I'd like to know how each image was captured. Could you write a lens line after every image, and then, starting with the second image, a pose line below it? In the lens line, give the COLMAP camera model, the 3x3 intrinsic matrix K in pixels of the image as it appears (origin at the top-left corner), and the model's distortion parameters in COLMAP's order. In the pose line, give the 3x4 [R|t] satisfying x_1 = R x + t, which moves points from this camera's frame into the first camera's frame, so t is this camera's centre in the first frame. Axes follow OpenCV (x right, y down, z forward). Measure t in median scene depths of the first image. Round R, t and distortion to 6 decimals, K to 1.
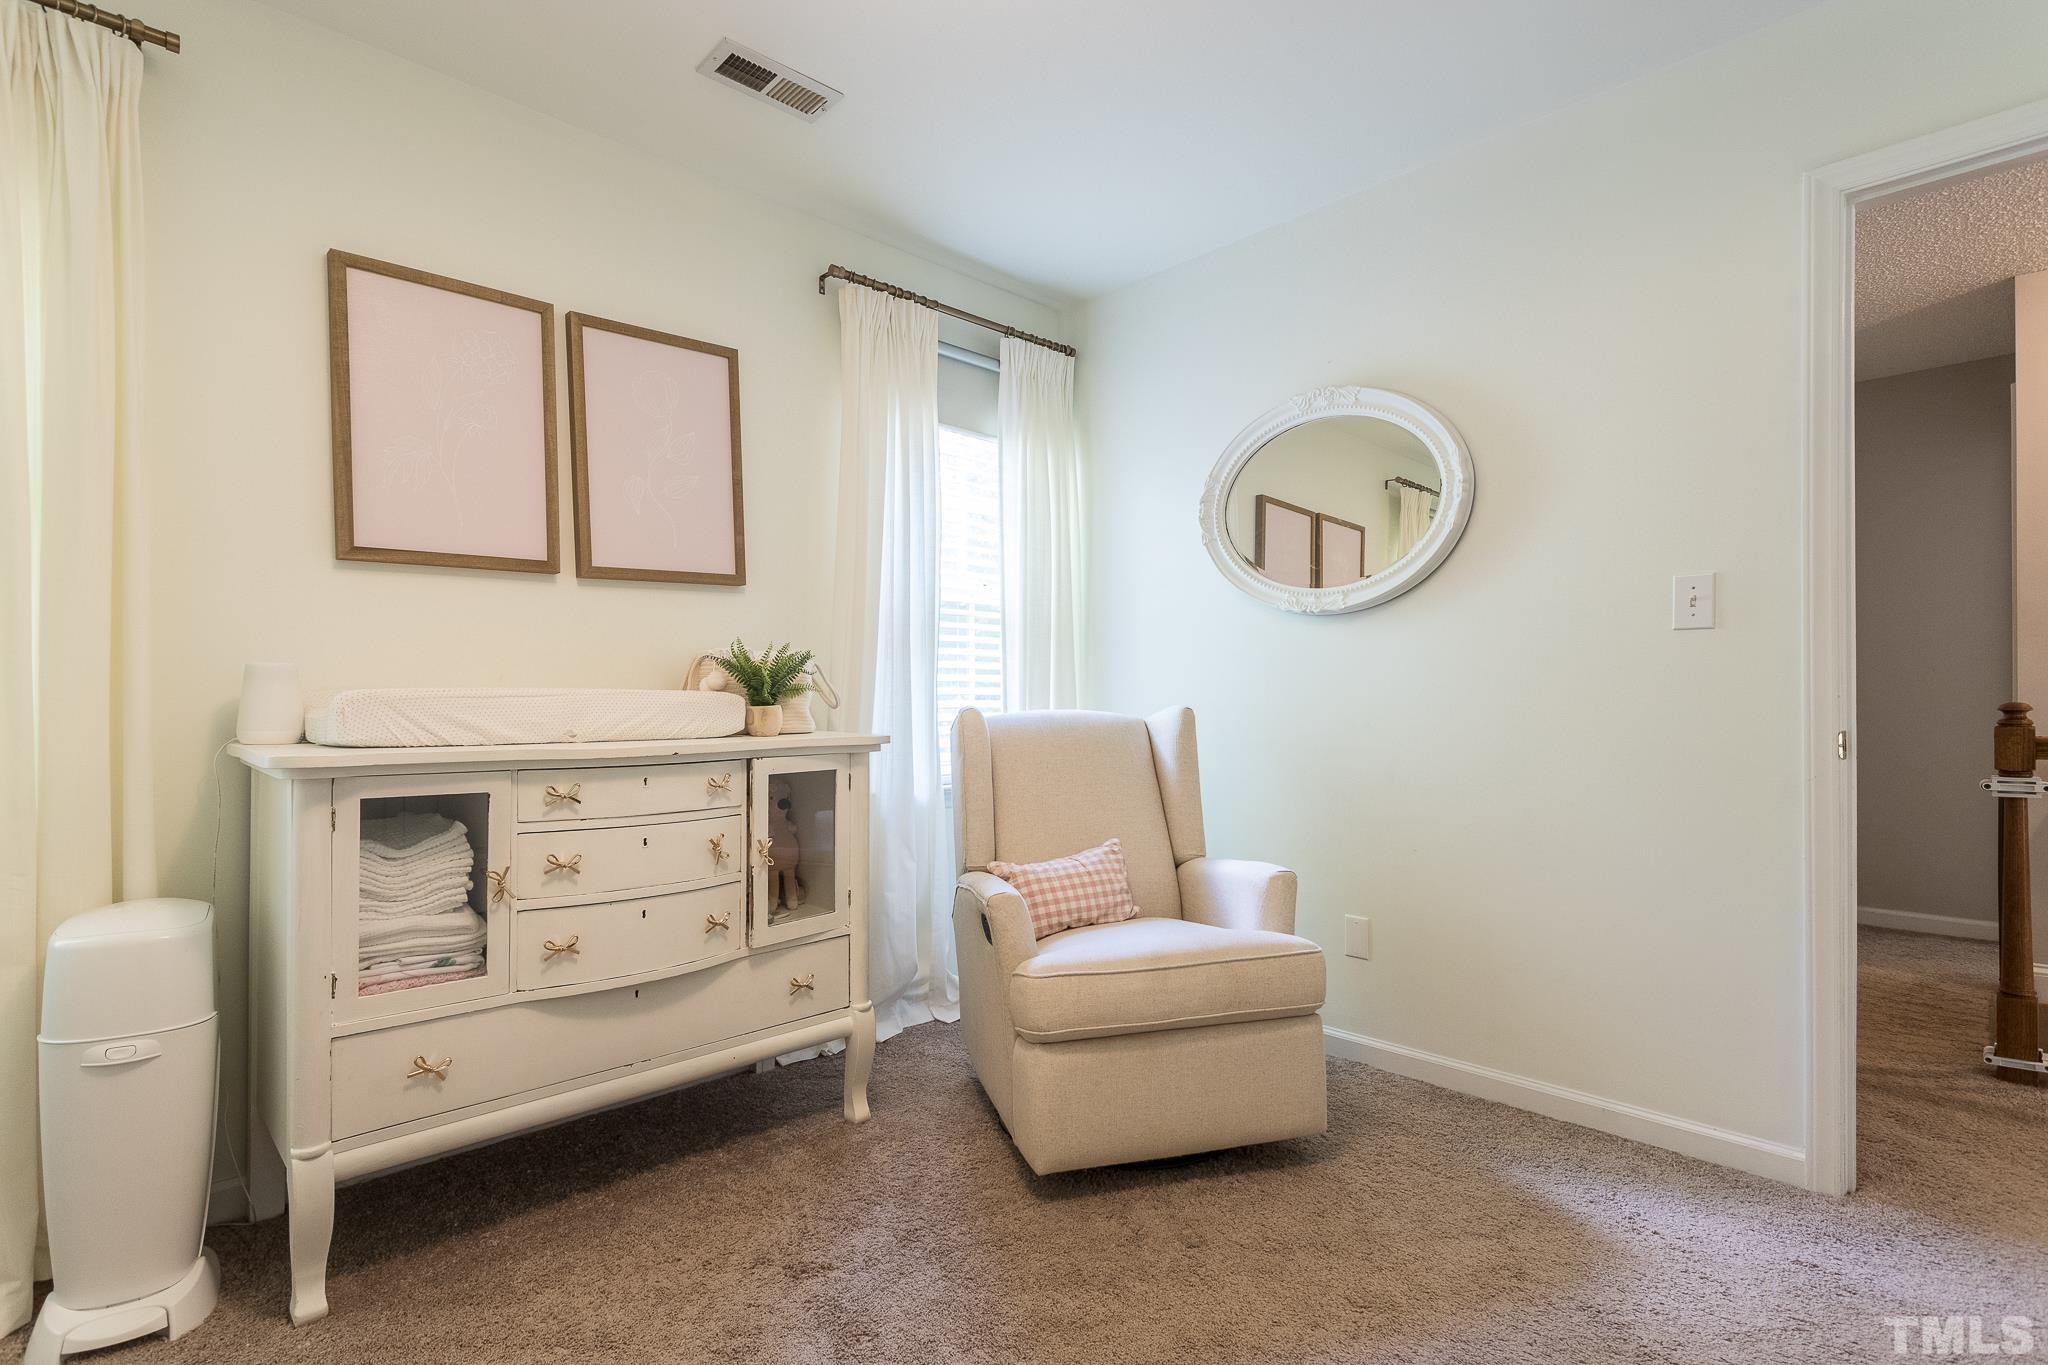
lens RADIAL K [[983.9, 0, 1020.5], [0, 983.9, 691.1], [0, 0, 1]] dist [0.000604, 0.000591]
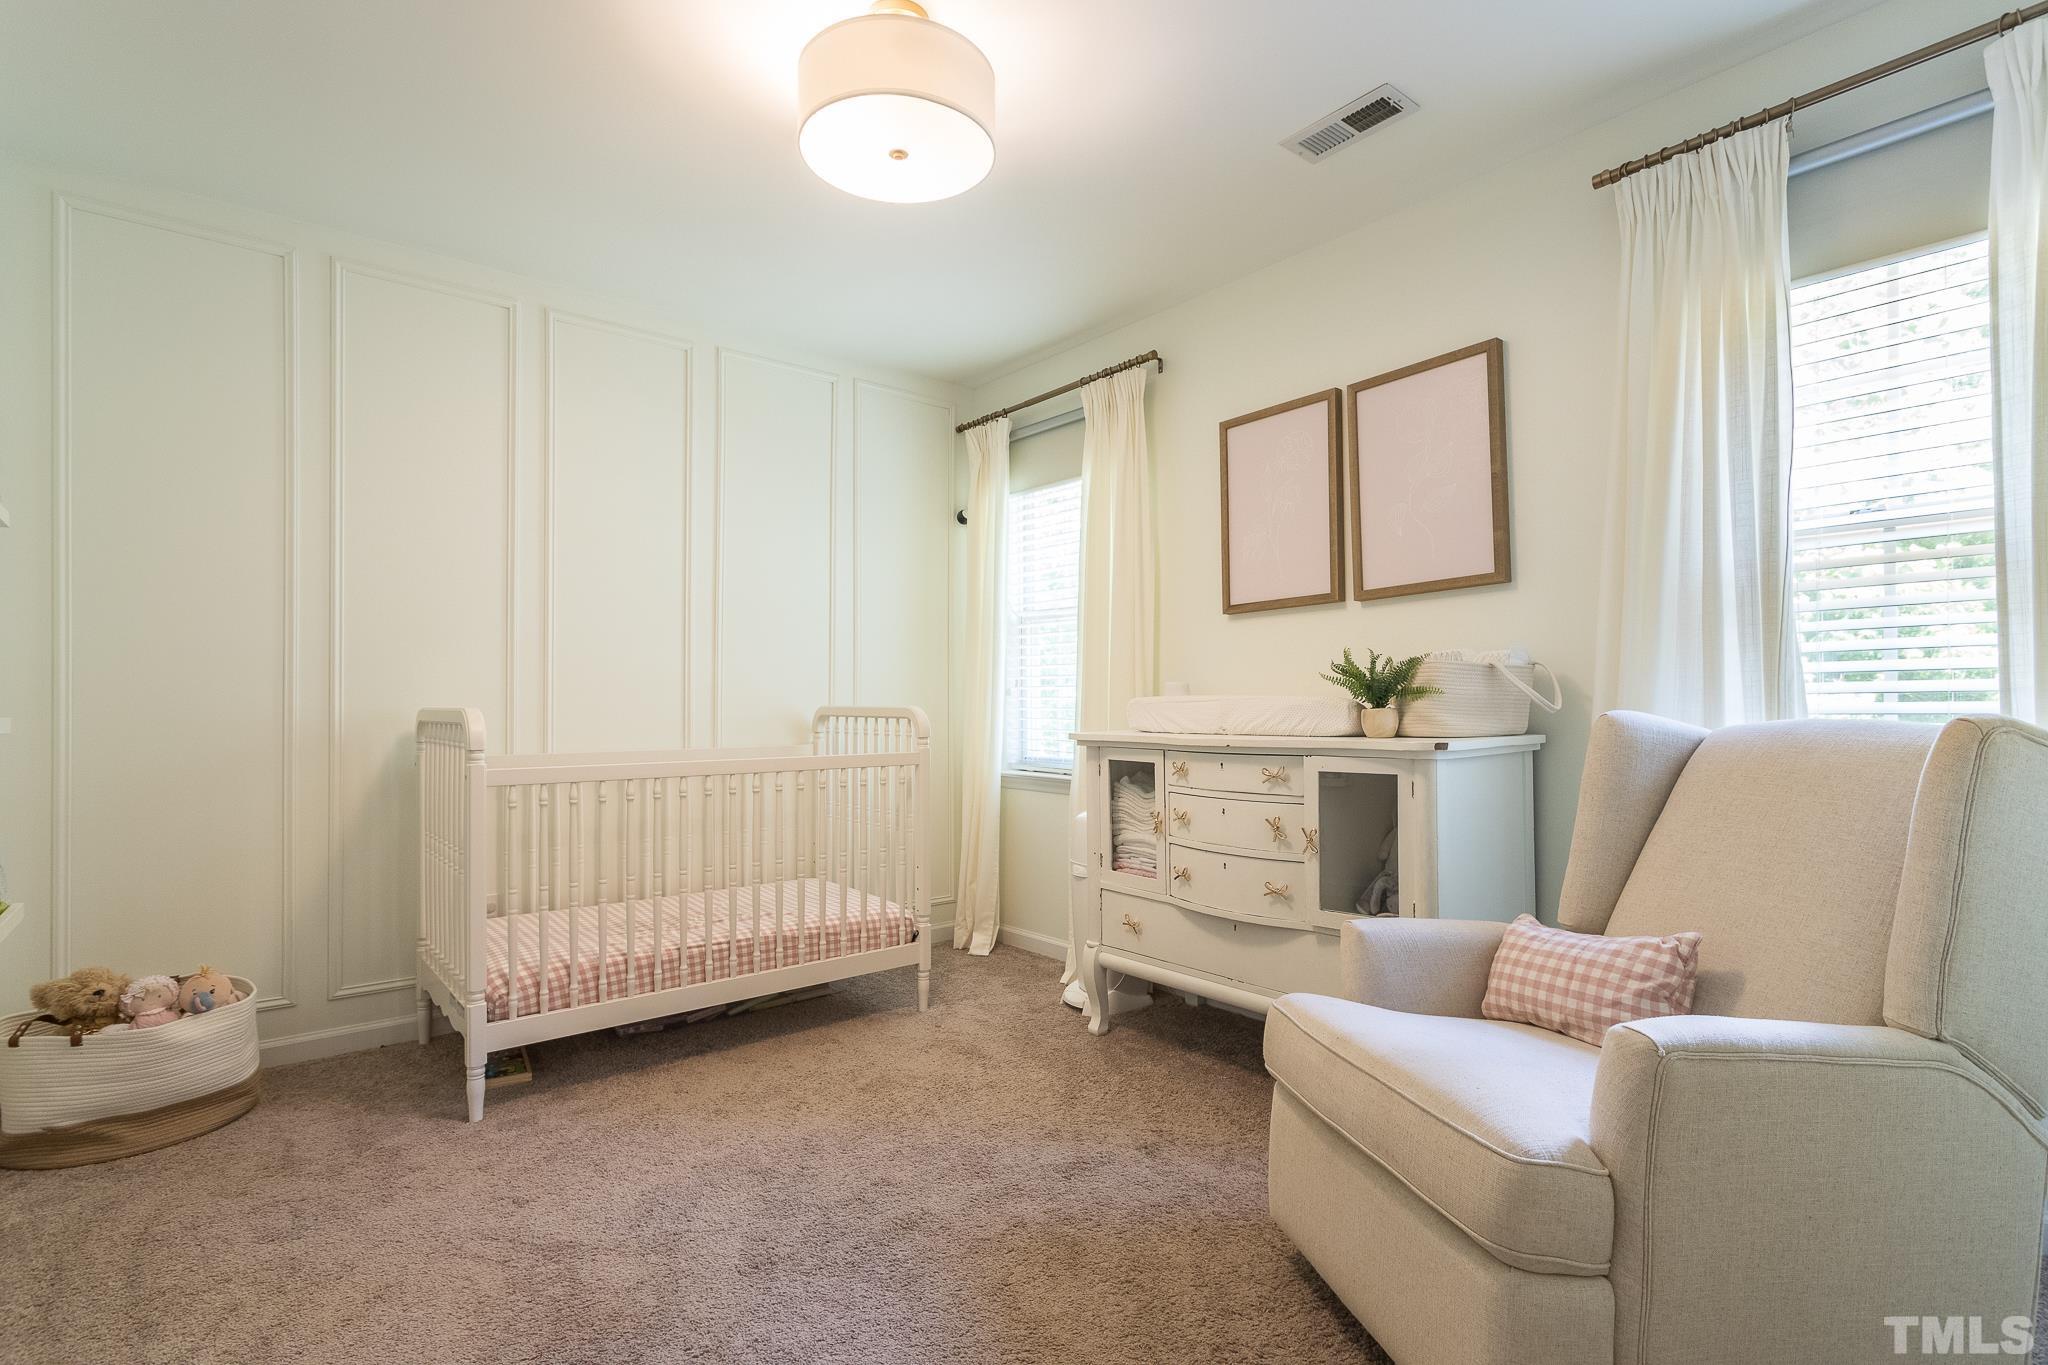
lens RADIAL K [[983.9, 0, 1020.5], [0, 983.9, 691.1], [0, 0, 1]] dist [0.000604, 0.000591]
pose [[-0.082259, -0.013414, -0.996521, 0.867144], [0.010397, 0.999843, -0.014317, 0.007523], [0.996557, -0.011538, -0.082107, 0.758515]]
